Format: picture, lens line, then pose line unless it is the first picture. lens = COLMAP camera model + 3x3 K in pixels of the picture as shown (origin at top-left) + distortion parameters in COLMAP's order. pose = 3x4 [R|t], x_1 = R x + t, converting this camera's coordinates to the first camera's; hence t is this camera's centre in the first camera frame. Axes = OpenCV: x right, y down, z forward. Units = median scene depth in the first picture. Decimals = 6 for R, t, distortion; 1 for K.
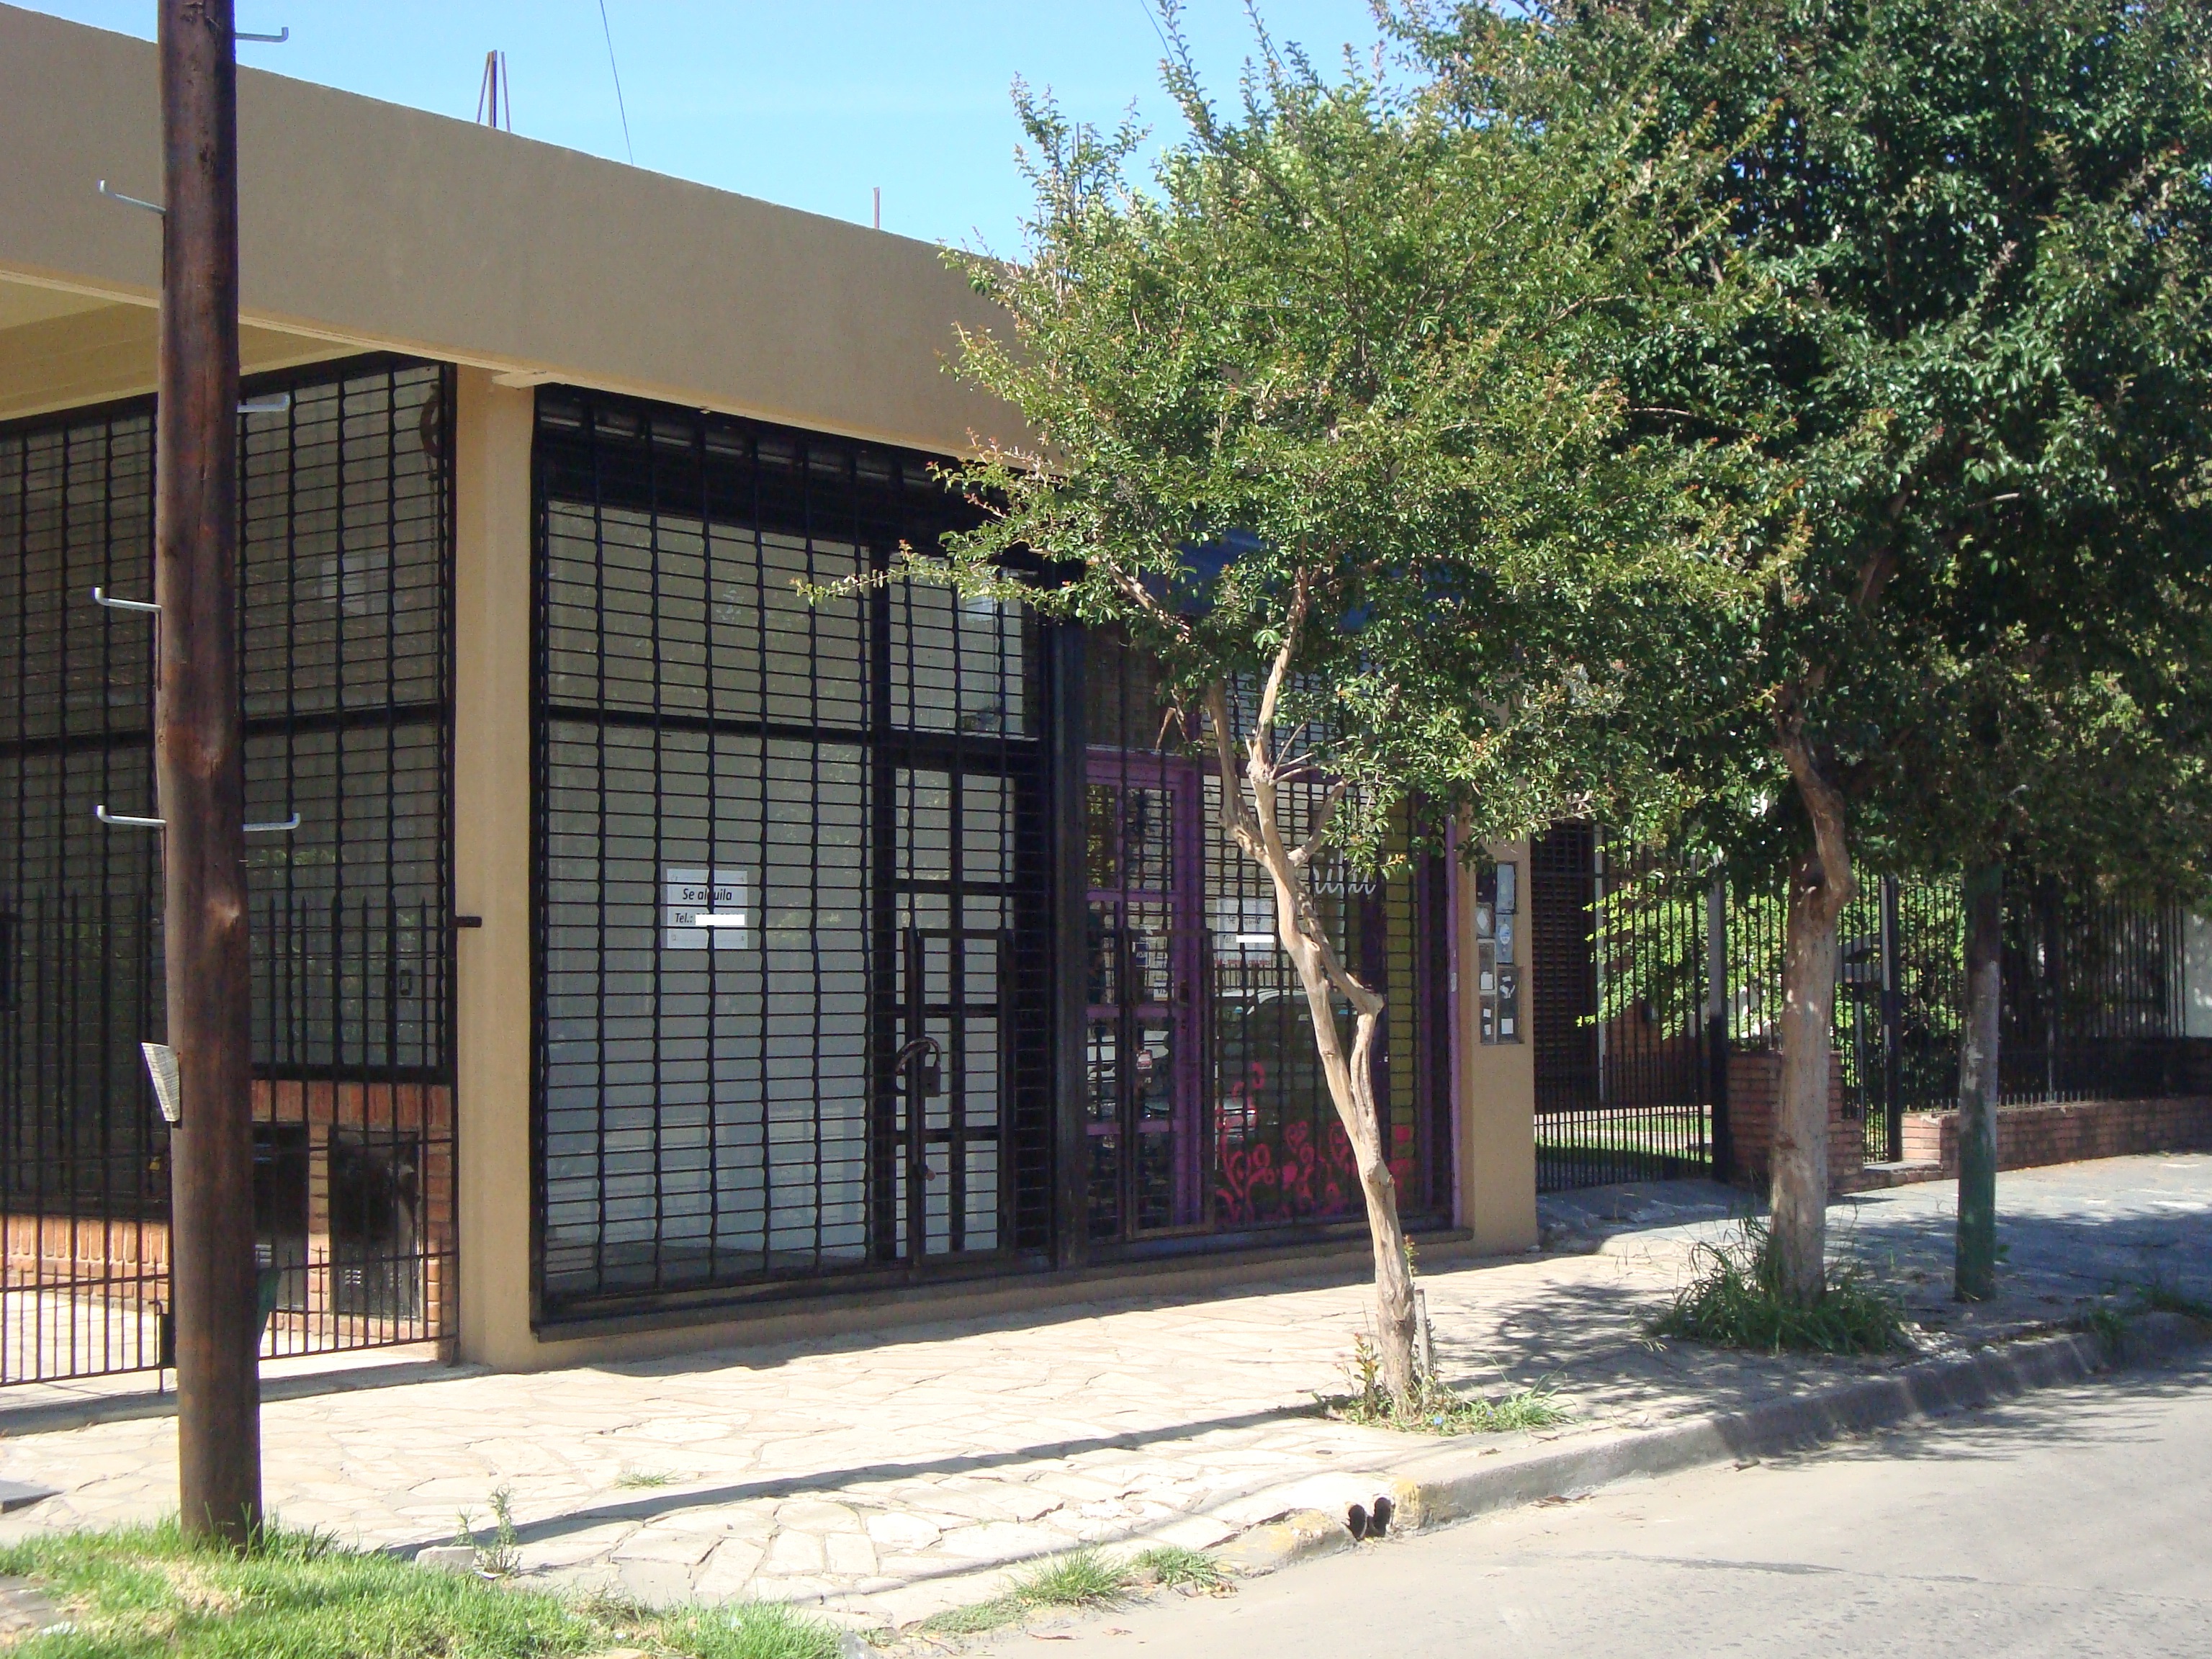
lens RADIAL K [[3361.4, 0, 1084.5], [0, 3361.4, 829.2], [0, 0, 1]] dist [0.092262, 0.020071]
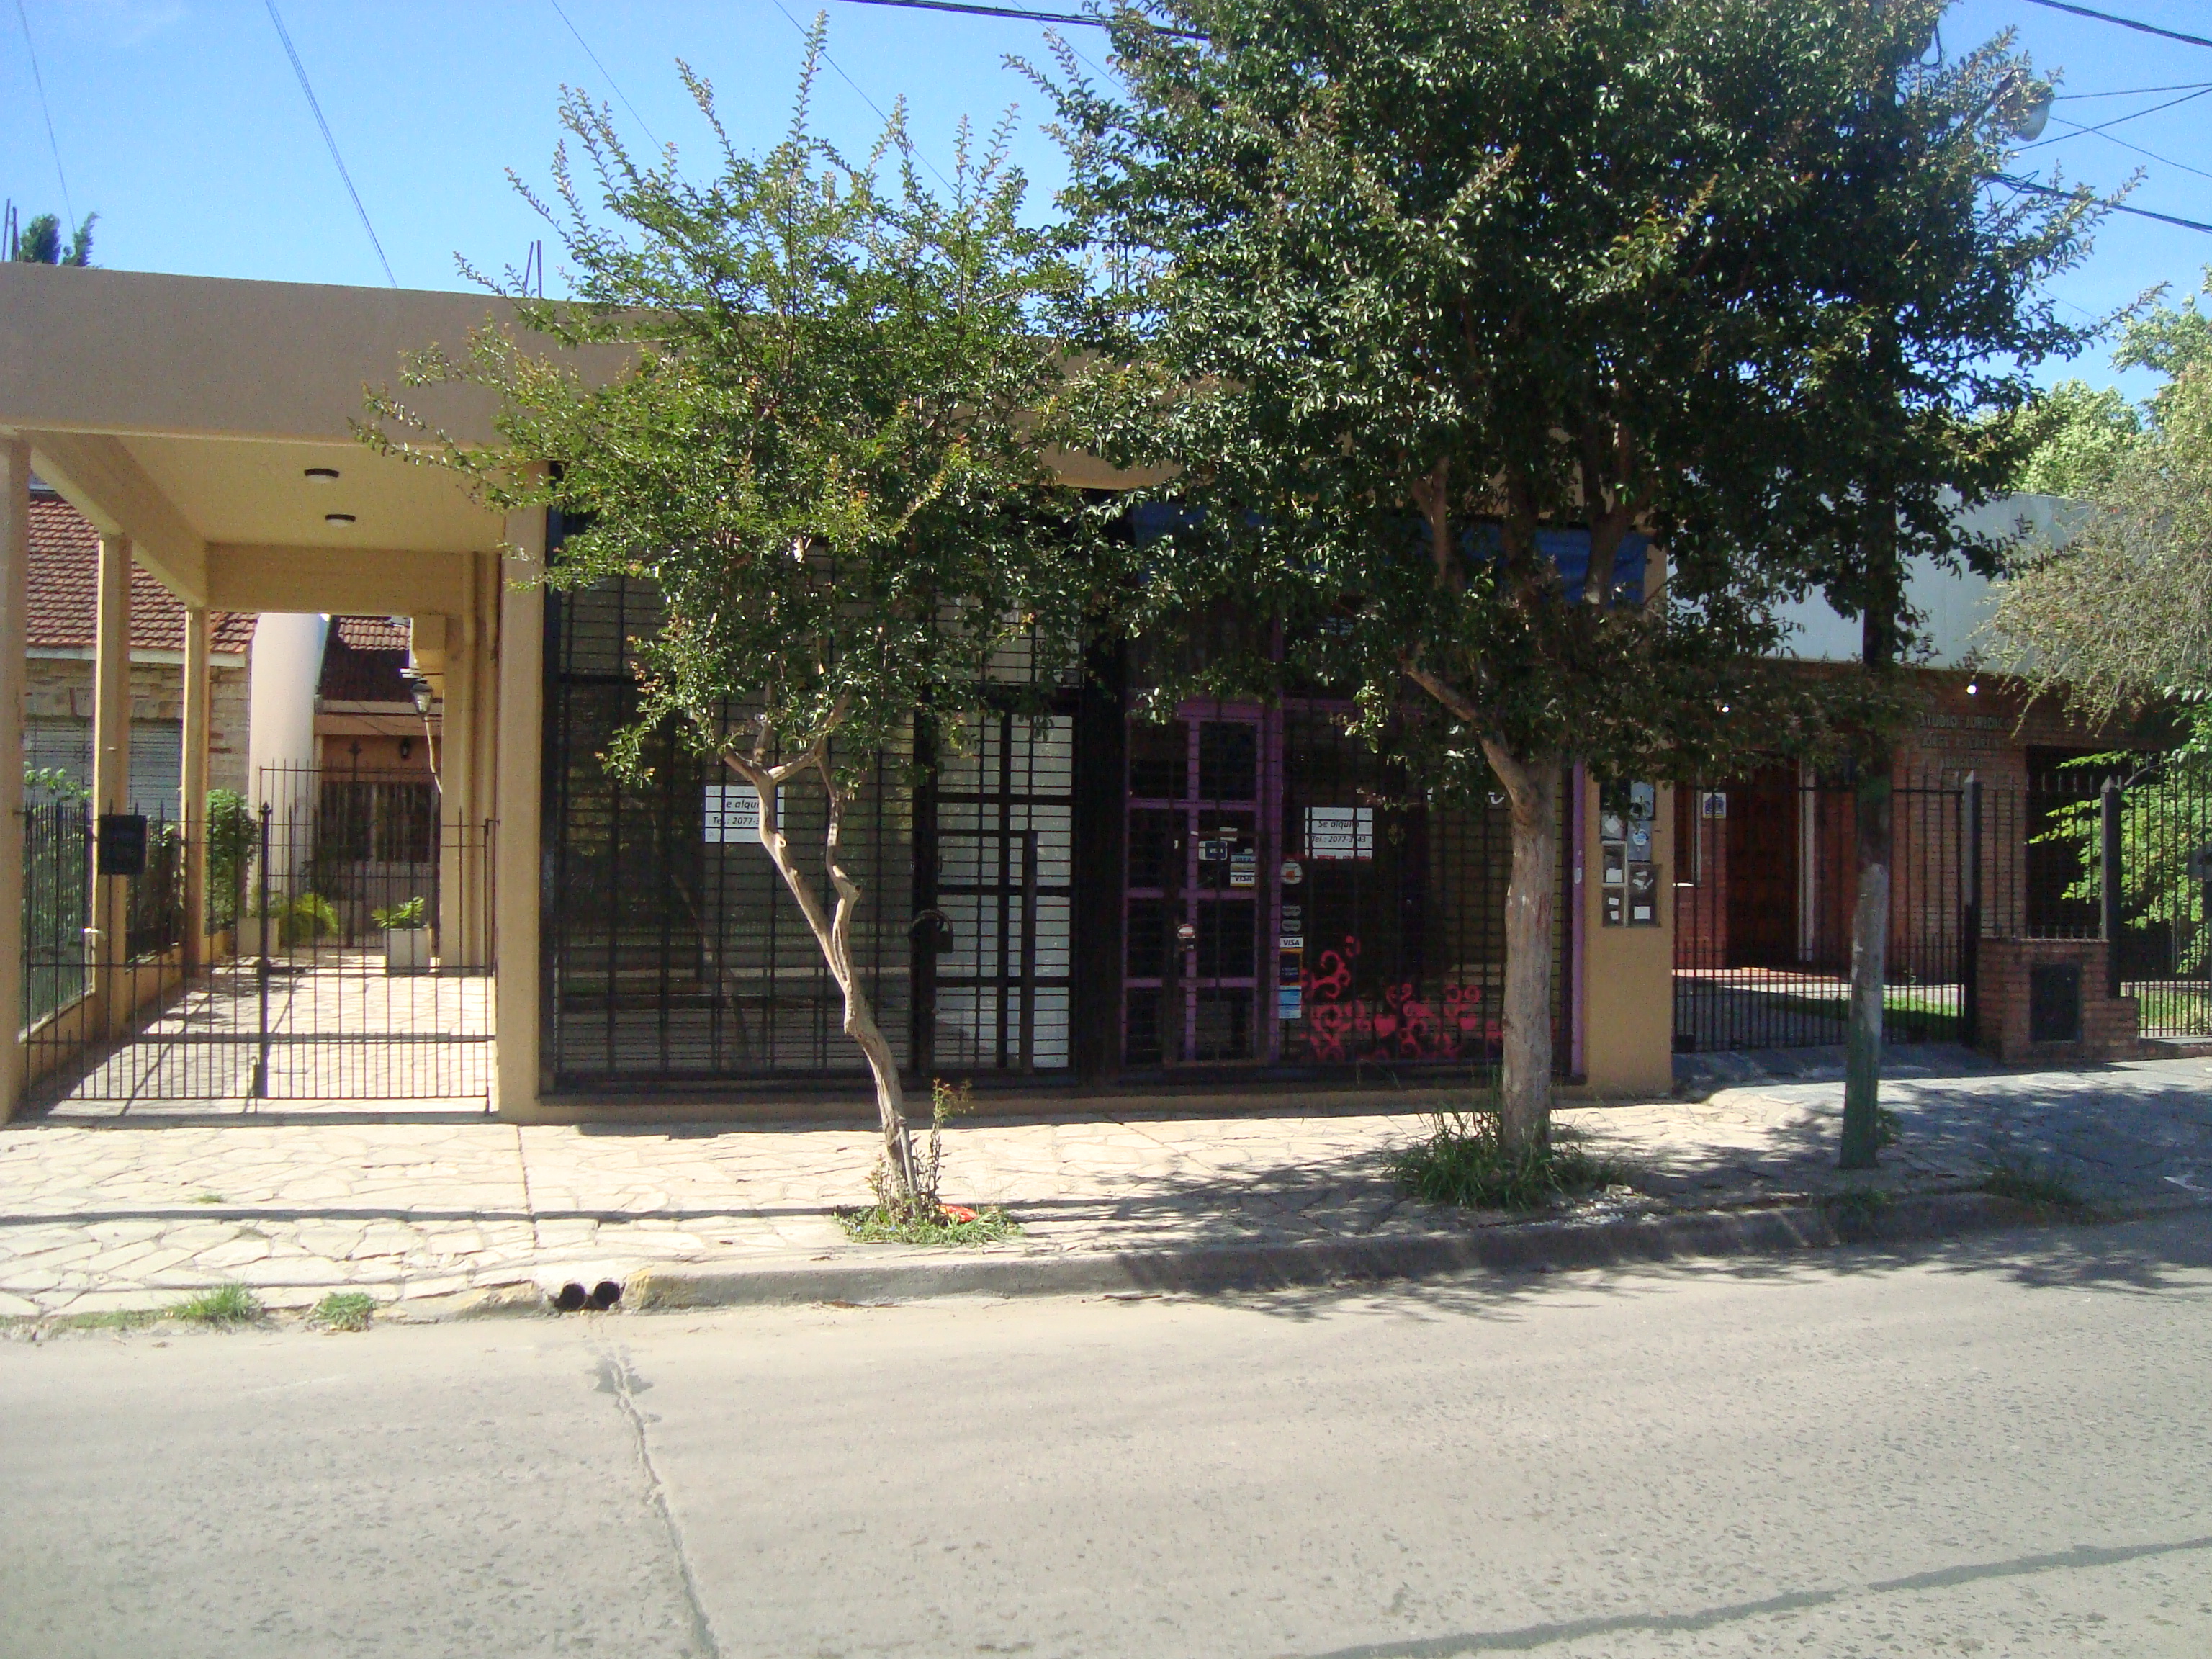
lens RADIAL K [[2094.8, 0, 1106.0], [0, 2094.8, 829.5], [0, 0, 1]] dist [-0.090361, -0.004751]
pose [[0.826092, 0.004743, -0.563516, 0.481477], [0.011905, 0.999595, 0.025866, 0.008321], [0.563410, -0.028077, 0.825700, 0.334679]]
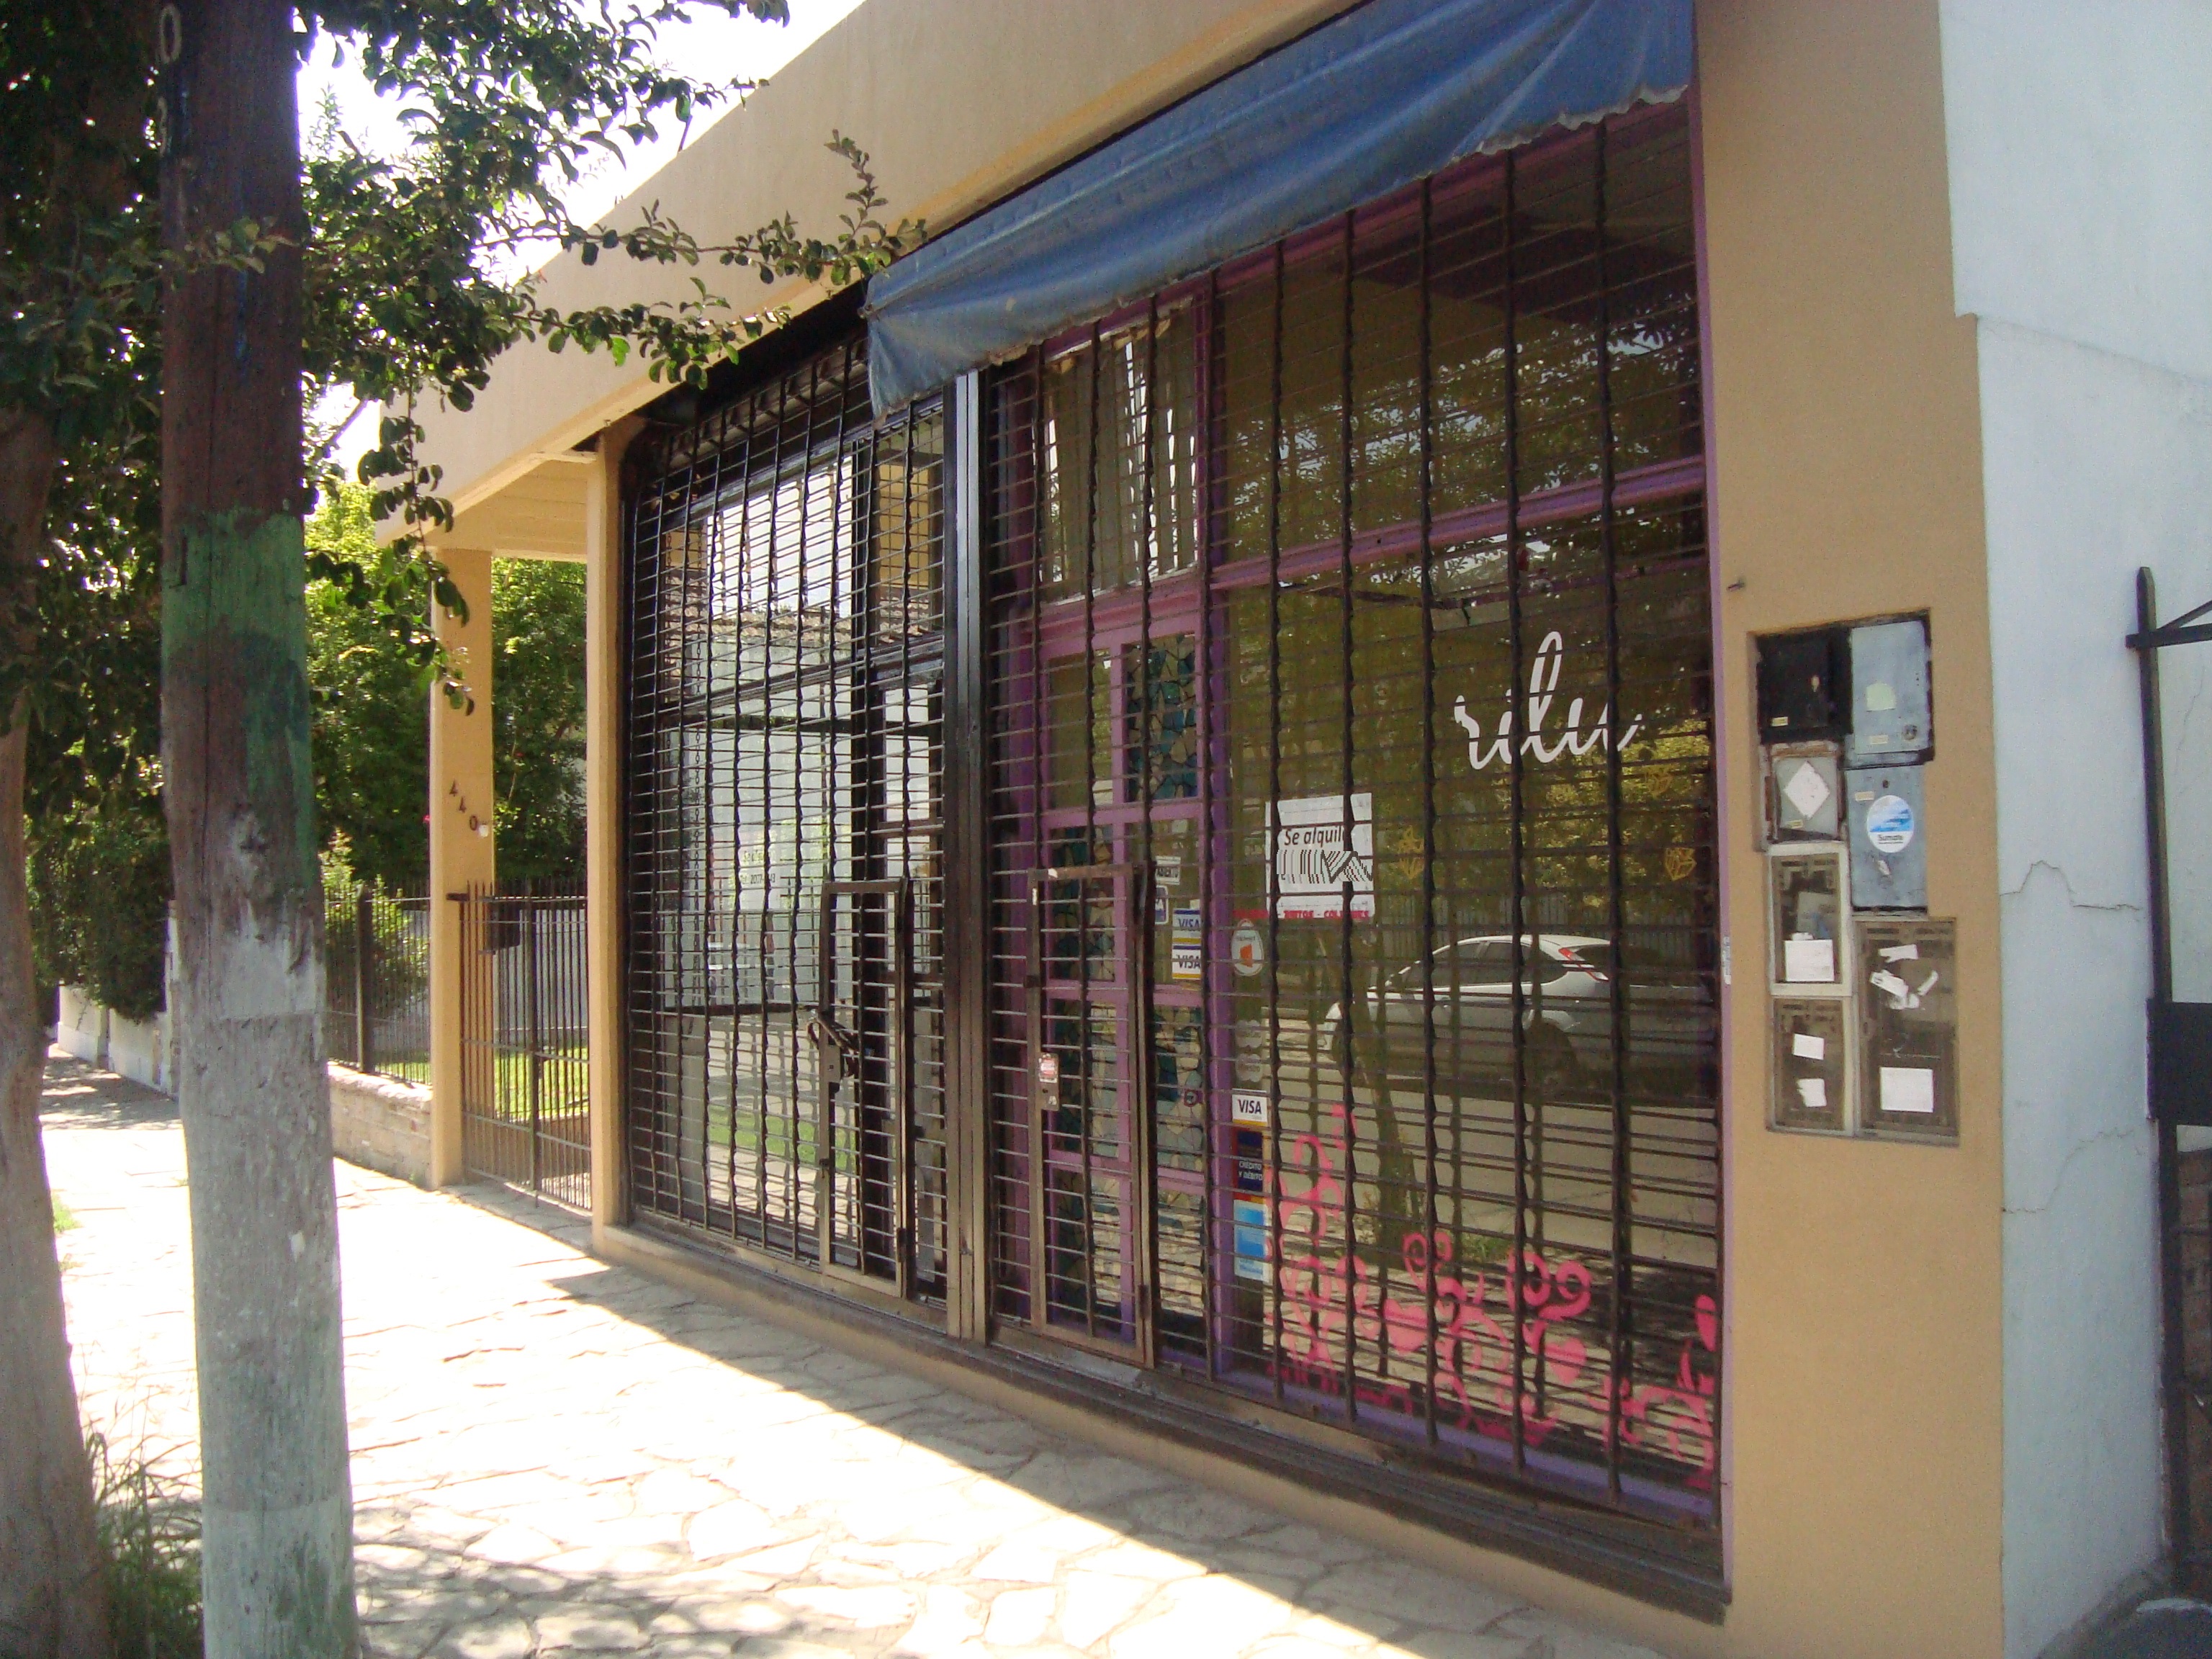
lens RADIAL K [[2132.3, 0, 1106.0], [0, 2132.3, 829.5], [0, 0, 1]] dist [-0.201580, 0.165346]
pose [[-0.315483, -0.023491, -0.948640, 0.437070], [0.064866, 0.996821, -0.046256, 0.045072], [0.946712, -0.076128, -0.312957, 1.225296]]
